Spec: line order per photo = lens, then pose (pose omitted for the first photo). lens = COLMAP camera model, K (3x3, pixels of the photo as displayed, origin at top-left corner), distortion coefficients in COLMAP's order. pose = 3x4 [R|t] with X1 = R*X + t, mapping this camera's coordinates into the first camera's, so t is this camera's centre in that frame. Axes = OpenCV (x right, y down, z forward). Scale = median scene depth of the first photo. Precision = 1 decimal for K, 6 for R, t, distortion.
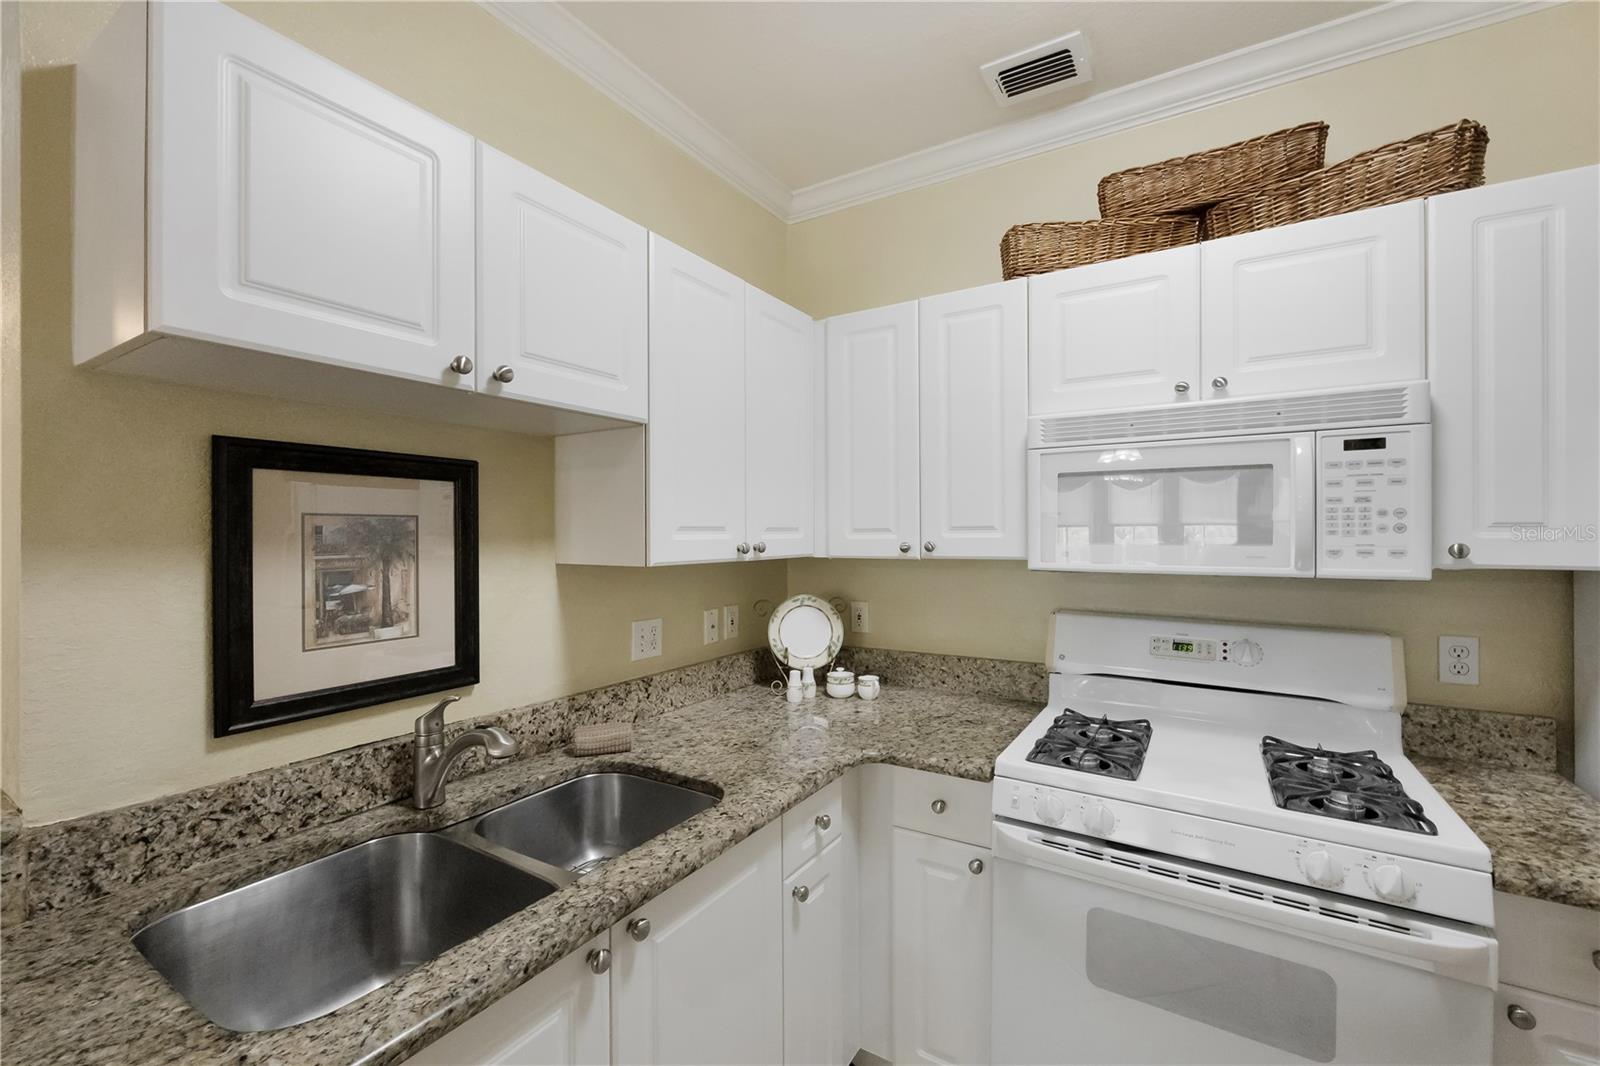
lens RADIAL K [[644.9, 0, 803.9], [0, 644.9, 531.0], [0, 0, 1]] dist [-0.002155, -0.000065]
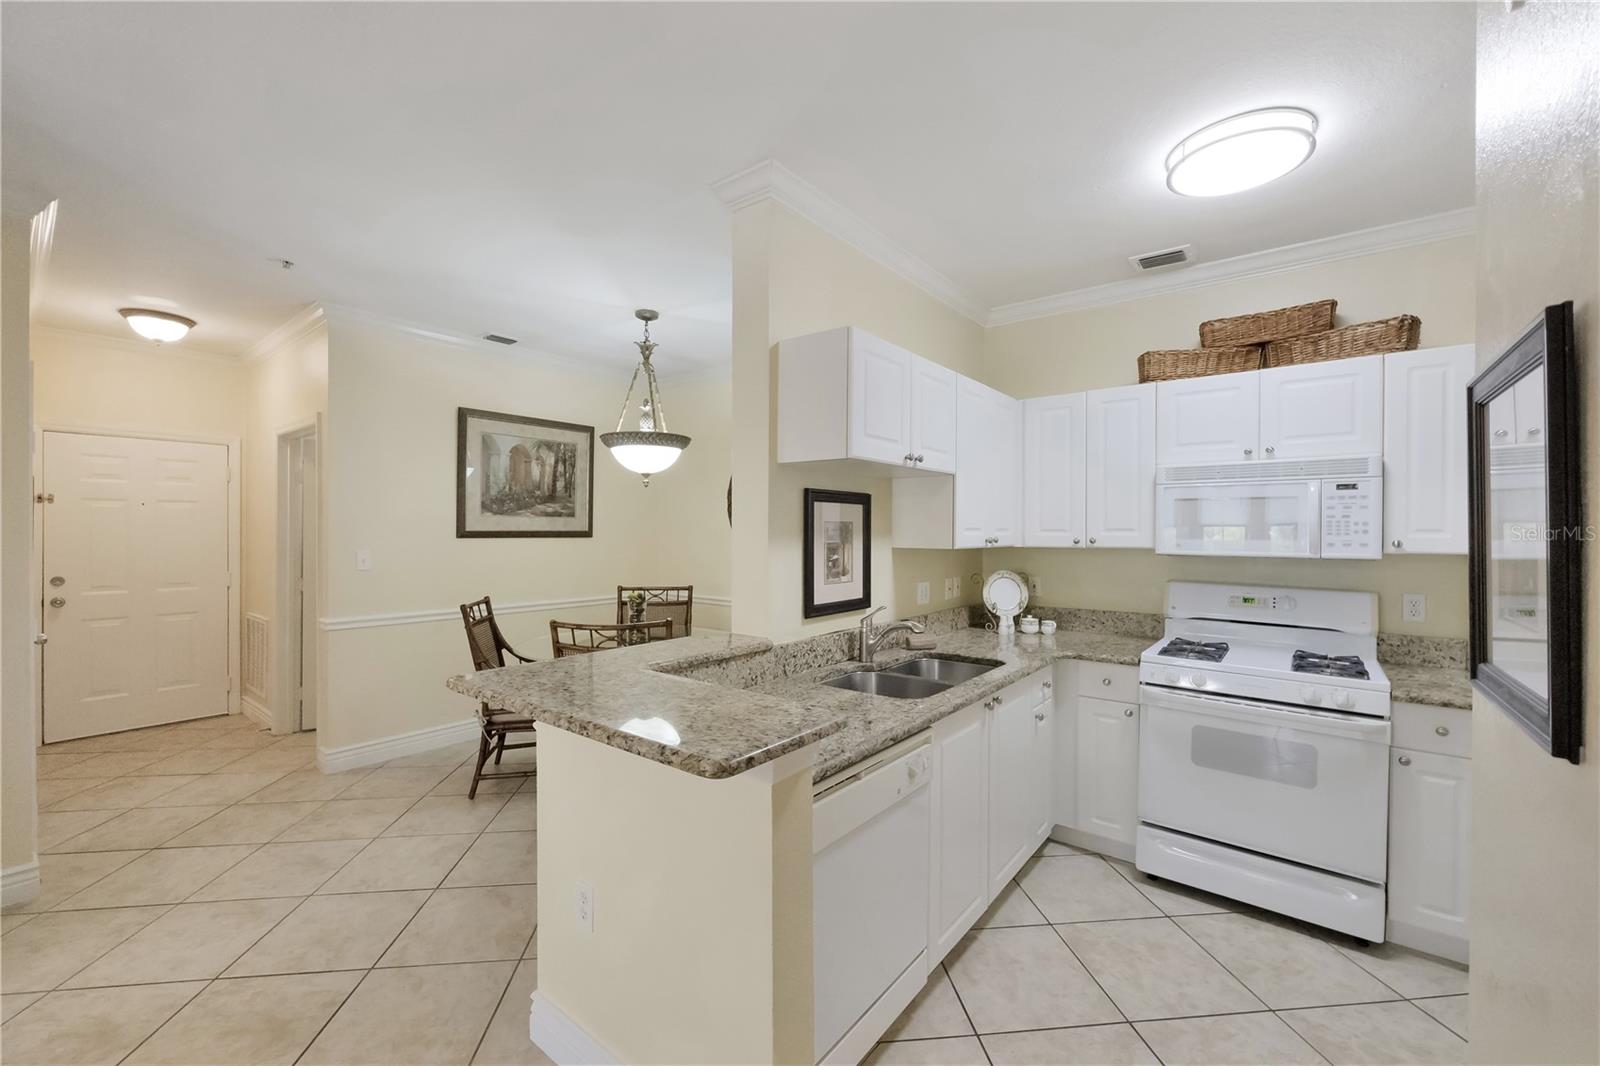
lens RADIAL K [[628.1, 0, 843.0], [0, 628.1, 530.6], [0, 0, 1]] dist [-0.001769, -0.000075]
pose [[0.997454, 0.007077, -0.070963, -0.437868], [-0.006786, 0.999968, 0.004338, -0.004958], [0.070992, -0.003845, 0.997469, -0.875038]]
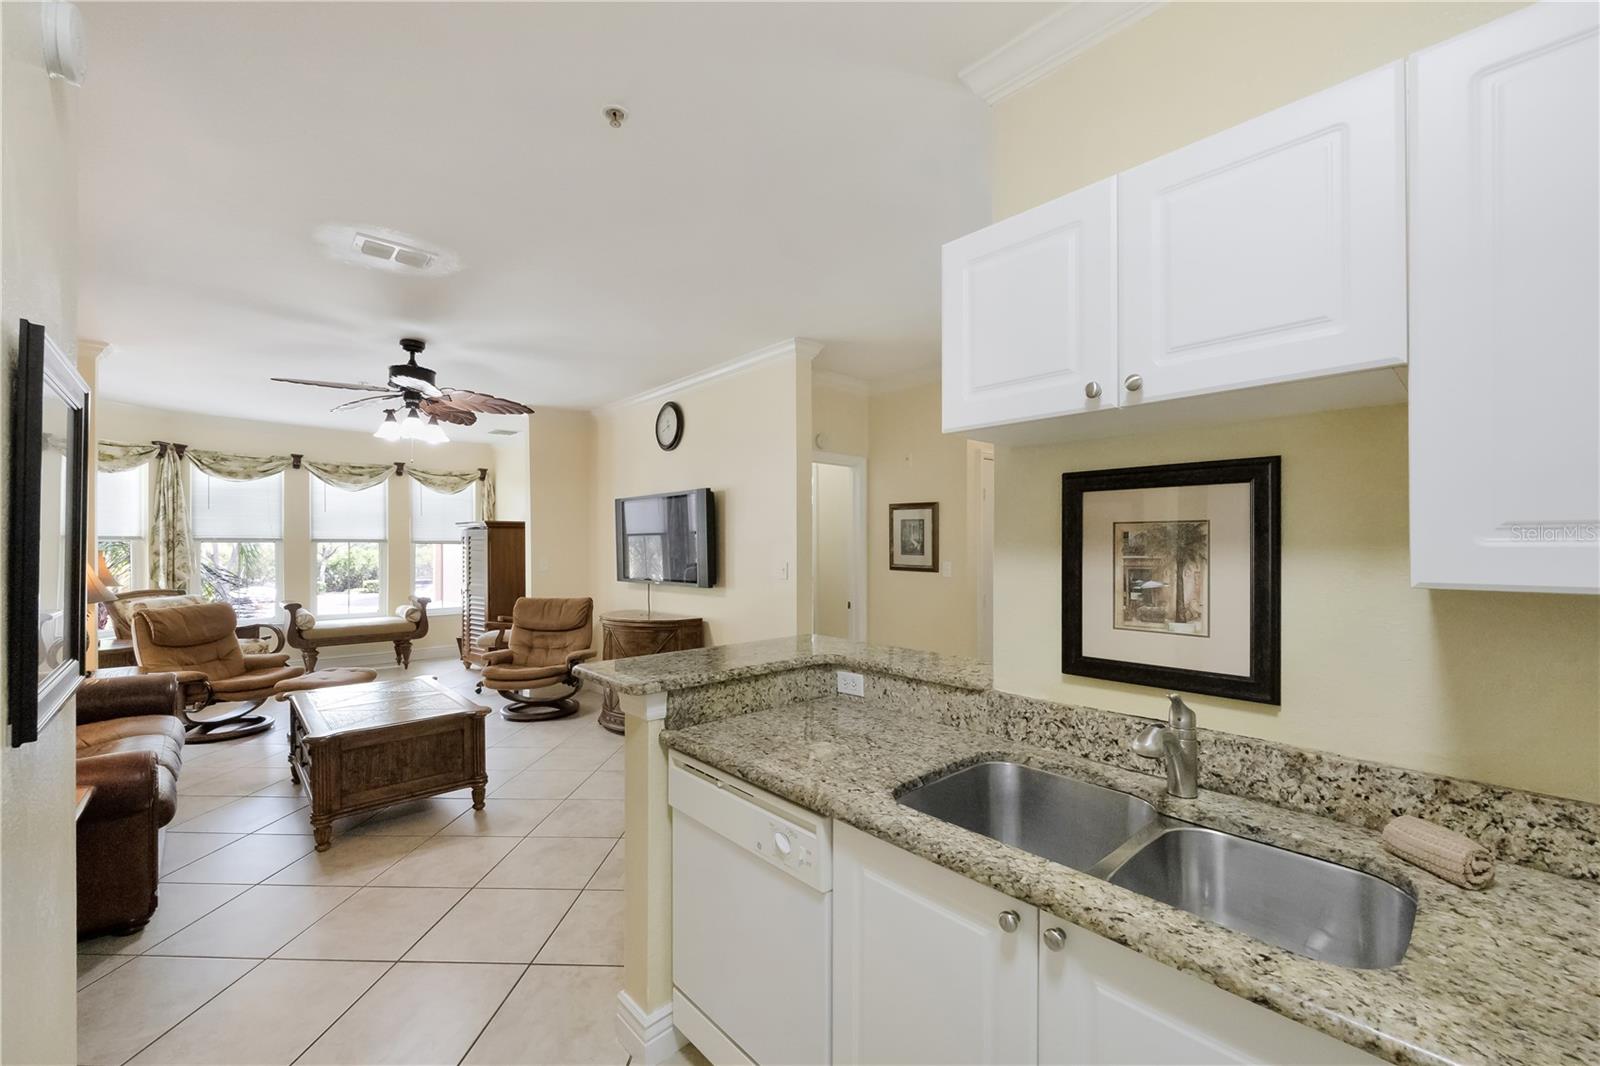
lens RADIAL K [[654.7, 0, 801.0], [0, 654.7, 542.5], [0, 0, 1]] dist [0.021165, -0.006393]
pose [[-0.259688, 0.001309, -0.965692, 0.524976], [0.004808, 0.999988, 0.000063, 0.007667], [0.965681, -0.004626, -0.259691, 0.573281]]
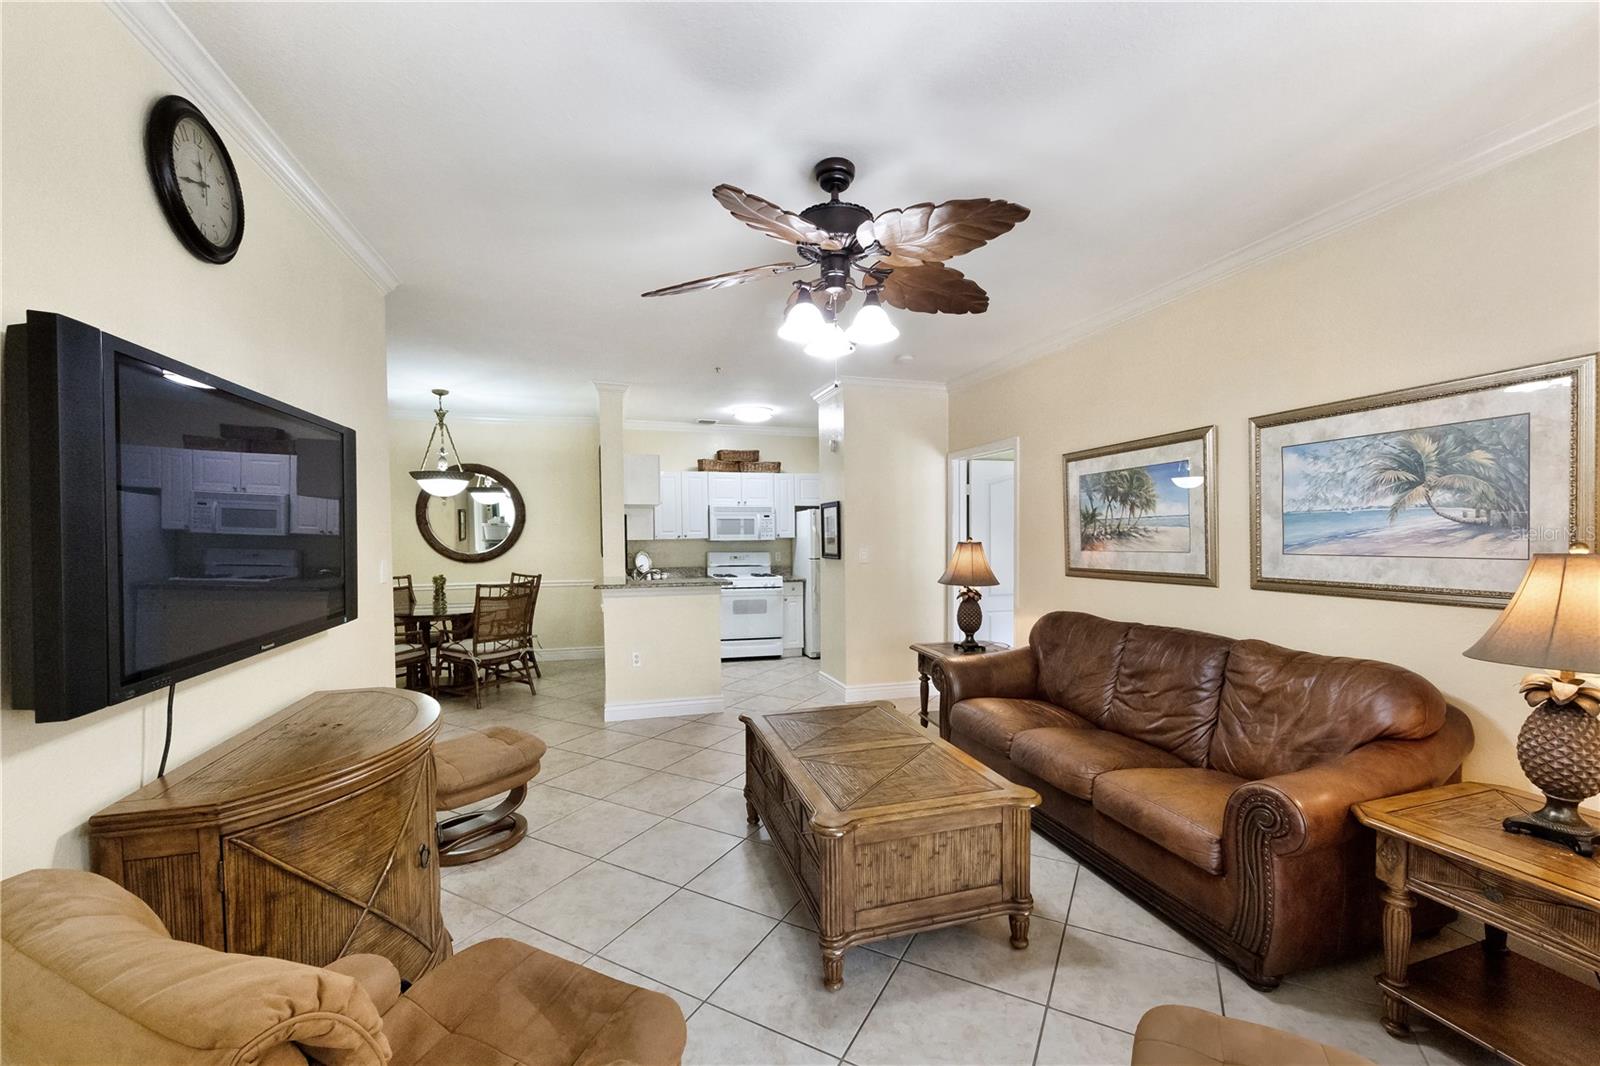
lens RADIAL K [[566.9, 0, 791.7], [0, 566.9, 574.2], [0, 0, 1]] dist [0.000291, -0.000020]
pose [[0.657936, -0.056841, 0.750925, -2.586731], [0.002429, 0.997302, 0.073362, 0.007380], [-0.753070, -0.046444, 0.656300, -2.304804]]
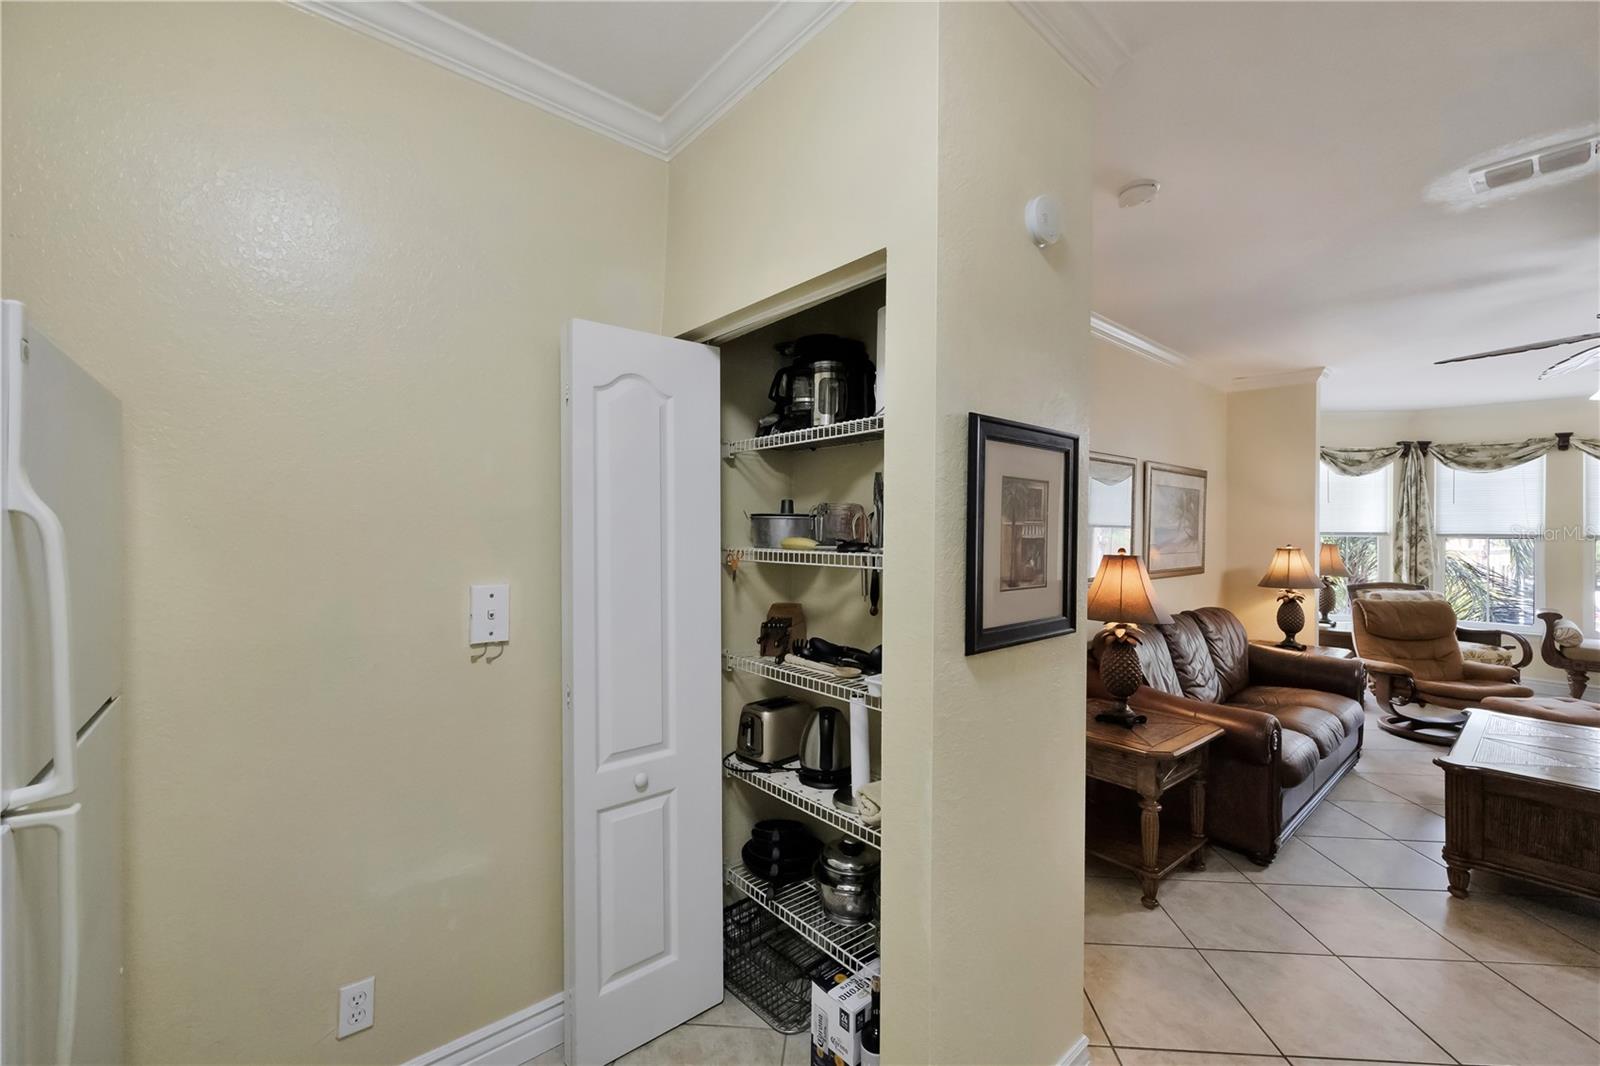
lens RADIAL K [[644.9, 0, 803.9], [0, 644.9, 531.0], [0, 0, 1]] dist [-0.002155, -0.000065]
pose [[-0.960884, -0.005620, 0.276894, 0.165638], [-0.007707, 0.999950, -0.006447, -0.000611], [-0.276843, -0.008329, -0.960879, 0.747905]]
